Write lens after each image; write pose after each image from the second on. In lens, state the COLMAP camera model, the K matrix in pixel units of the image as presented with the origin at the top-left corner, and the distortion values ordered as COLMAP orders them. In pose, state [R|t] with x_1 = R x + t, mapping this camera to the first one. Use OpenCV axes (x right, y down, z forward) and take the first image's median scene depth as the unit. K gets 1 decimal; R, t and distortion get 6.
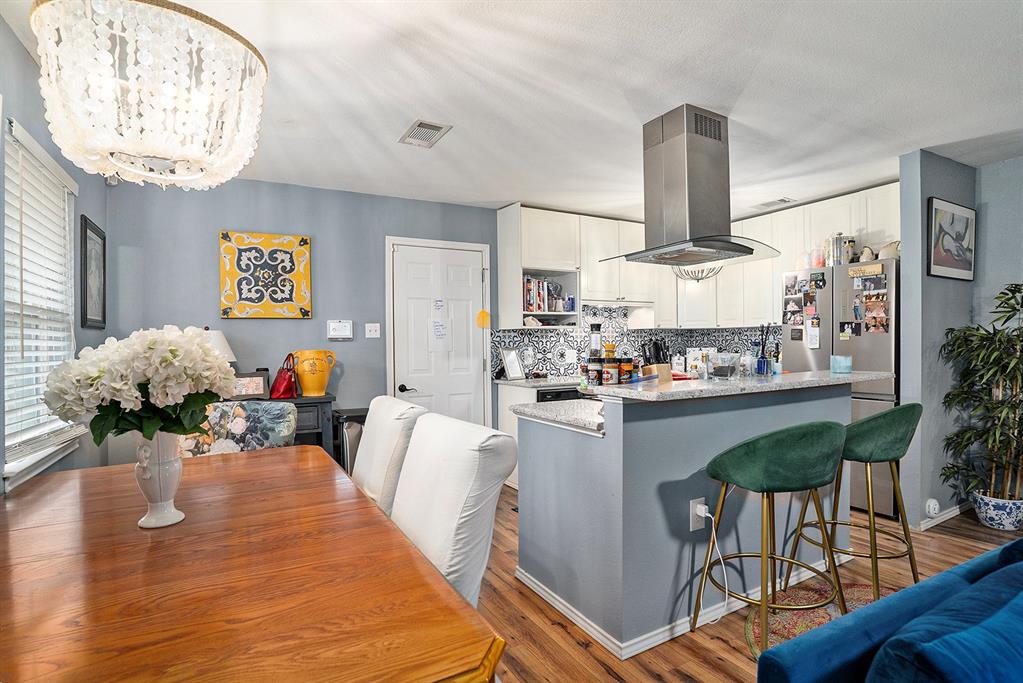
lens RADIAL K [[505.8, 0, 516.6], [0, 505.8, 337.8], [0, 0, 1]] dist [-0.041058, 0.016255]
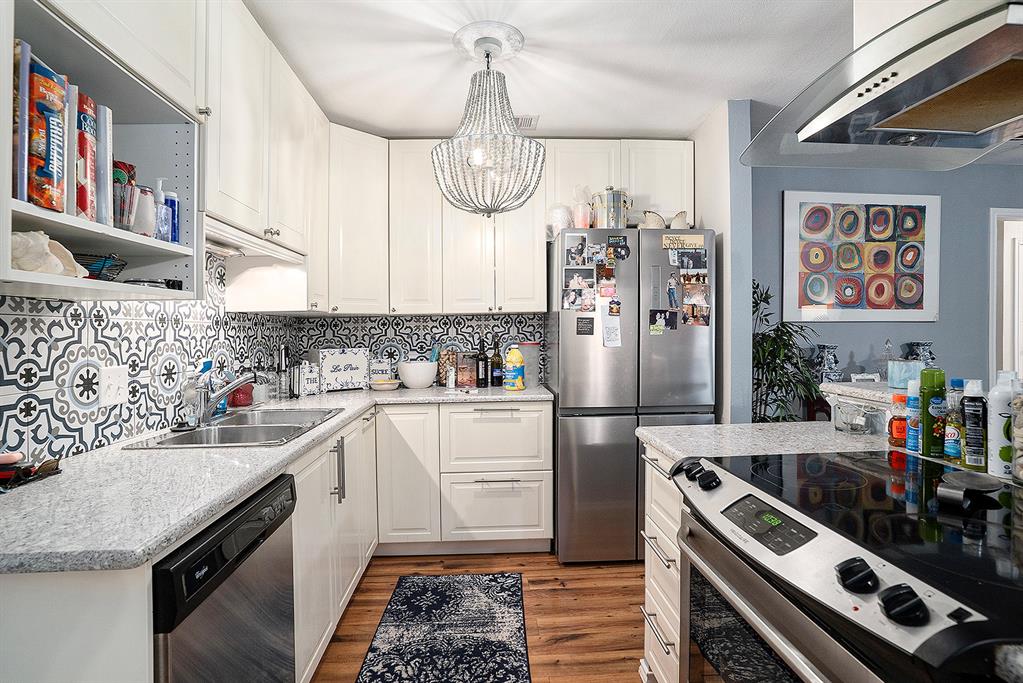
lens RADIAL K [[505.8, 0, 483.8], [0, 505.8, 340.8], [0, 0, 1]] dist [-0.041058, 0.016255]
pose [[0.458046, -0.010900, 0.888862, -0.086758], [-0.002983, 0.999900, 0.013799, 0.003362], [-0.888924, -0.008972, 0.457968, 0.799053]]
